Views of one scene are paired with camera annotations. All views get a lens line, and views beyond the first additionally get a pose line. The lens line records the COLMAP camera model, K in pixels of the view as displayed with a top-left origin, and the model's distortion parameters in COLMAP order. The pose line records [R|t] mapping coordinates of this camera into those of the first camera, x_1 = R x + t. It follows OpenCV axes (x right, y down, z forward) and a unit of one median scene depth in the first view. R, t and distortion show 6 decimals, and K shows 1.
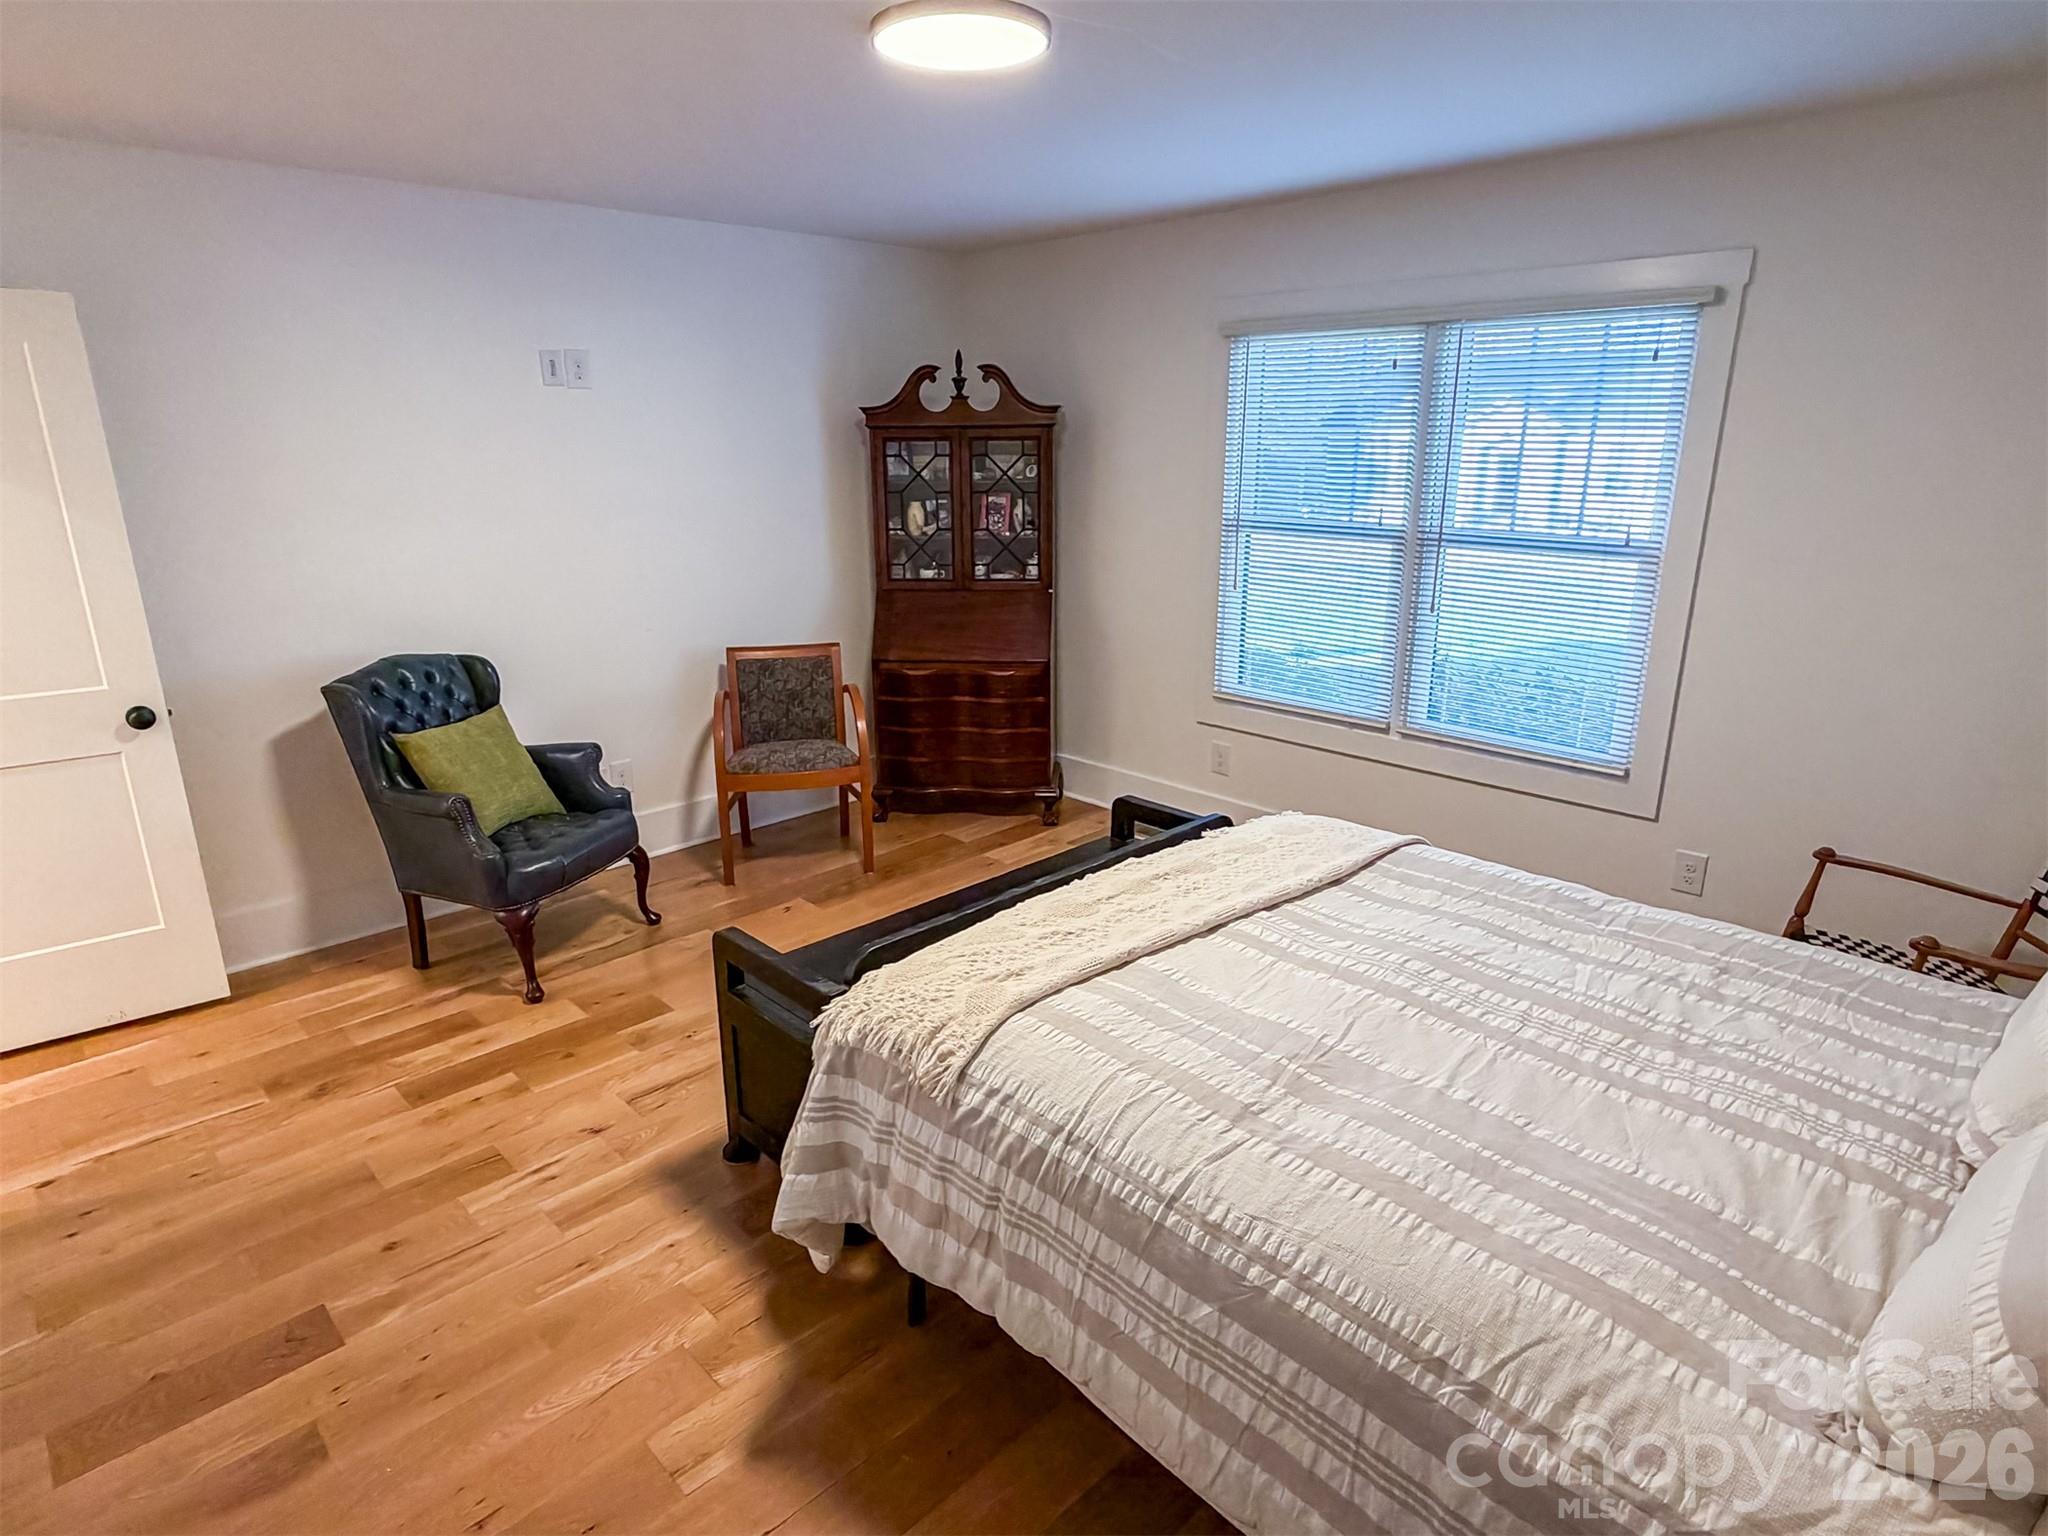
lens RADIAL K [[1143.8, 0, 1009.9], [0, 1143.8, 765.6], [0, 0, 1]] dist [-0.005796, 0.001821]
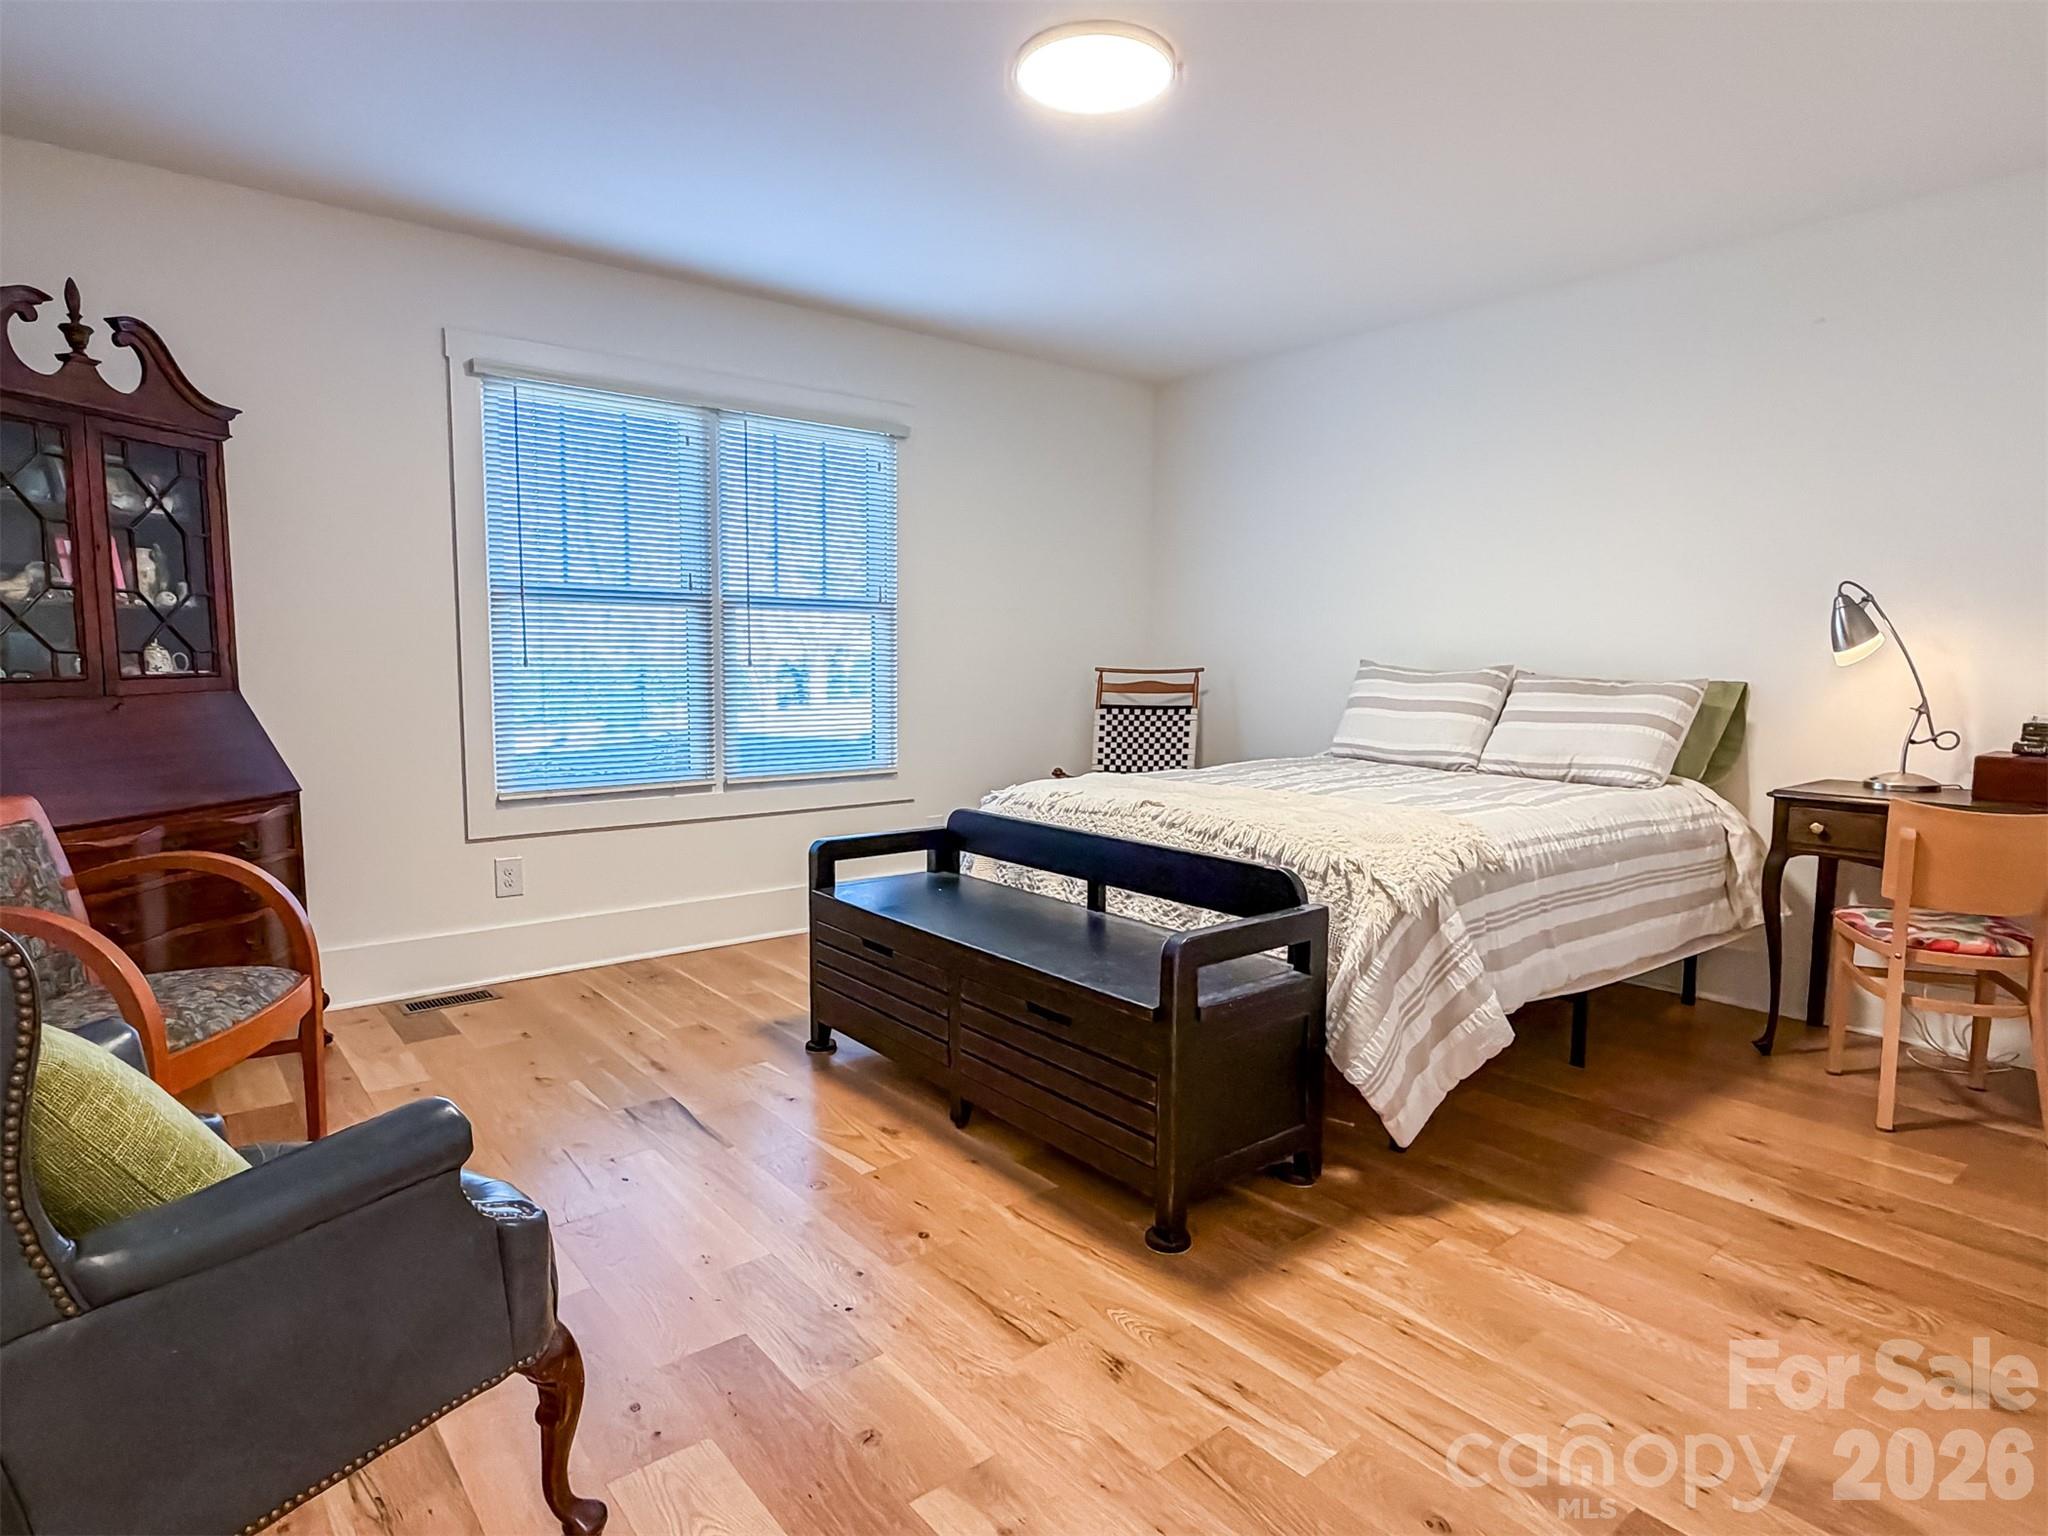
lens RADIAL K [[1143.8, 0, 1019.0], [0, 1143.8, 767.8], [0, 0, 1]] dist [-0.005796, 0.001821]
pose [[0.085235, -0.094623, 0.991858, -0.866097], [0.277974, 0.958212, 0.067526, -0.050967], [-0.956800, 0.269955, 0.107976, 0.801439]]
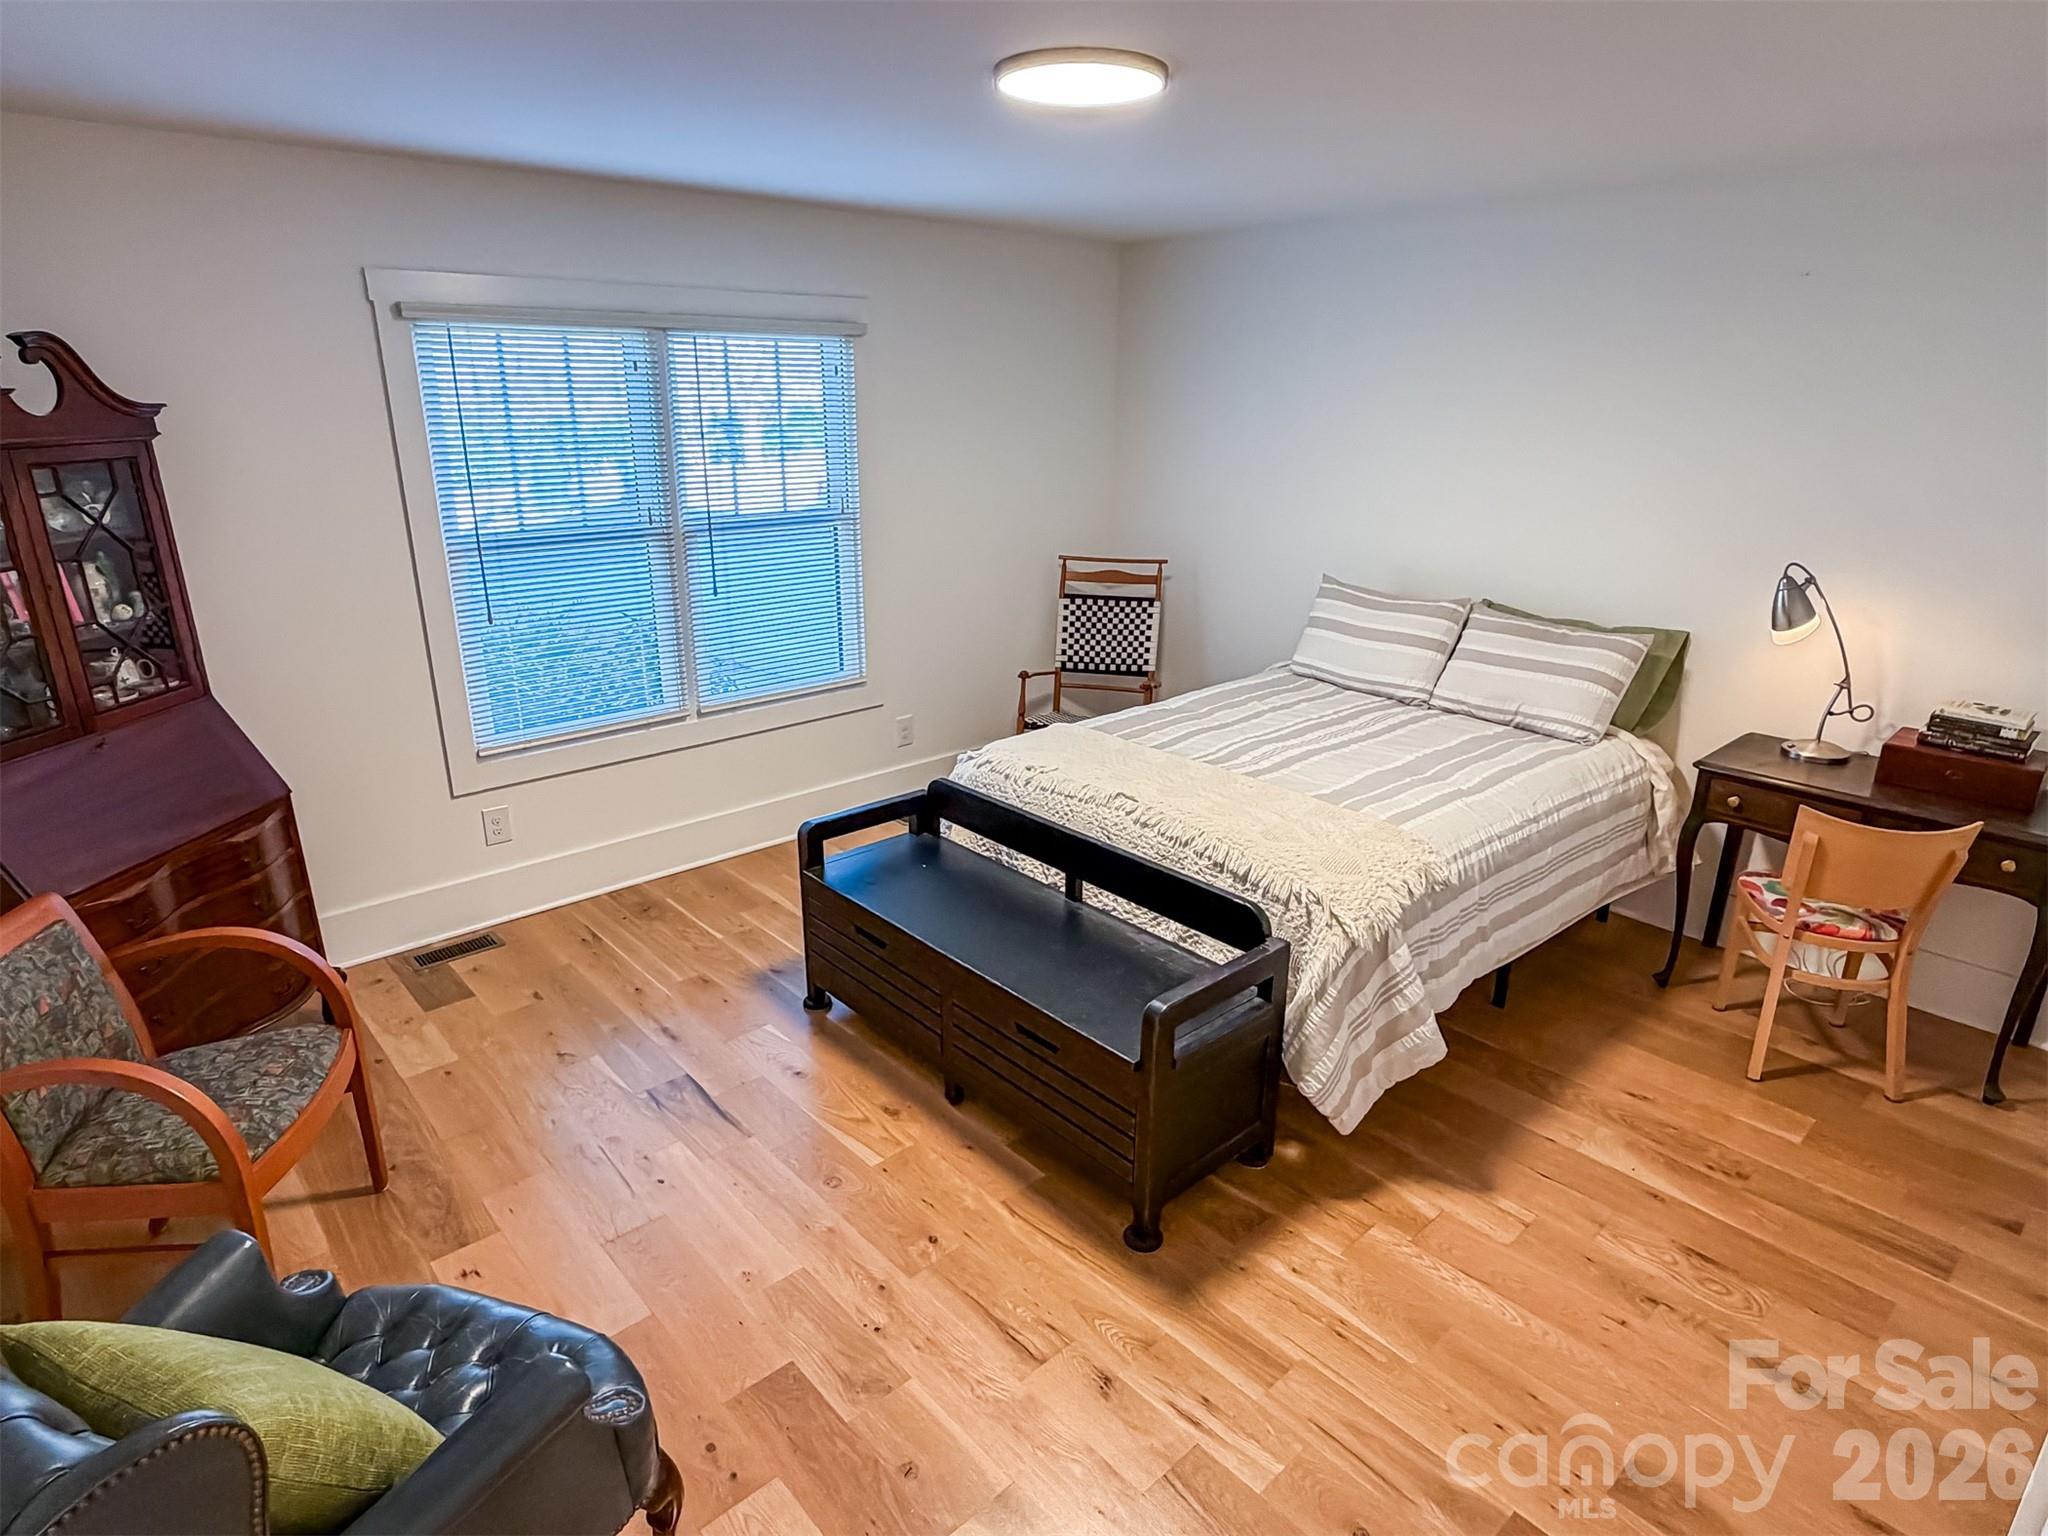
lens RADIAL K [[1143.8, 0, 1022.5], [0, 1143.8, 774.6], [0, 0, 1]] dist [-0.005796, 0.001821]
pose [[0.033779, -0.317567, 0.947634, -0.864649], [0.280576, 0.913057, 0.295979, -0.266895], [-0.959237, 0.255885, 0.119943, 0.768129]]
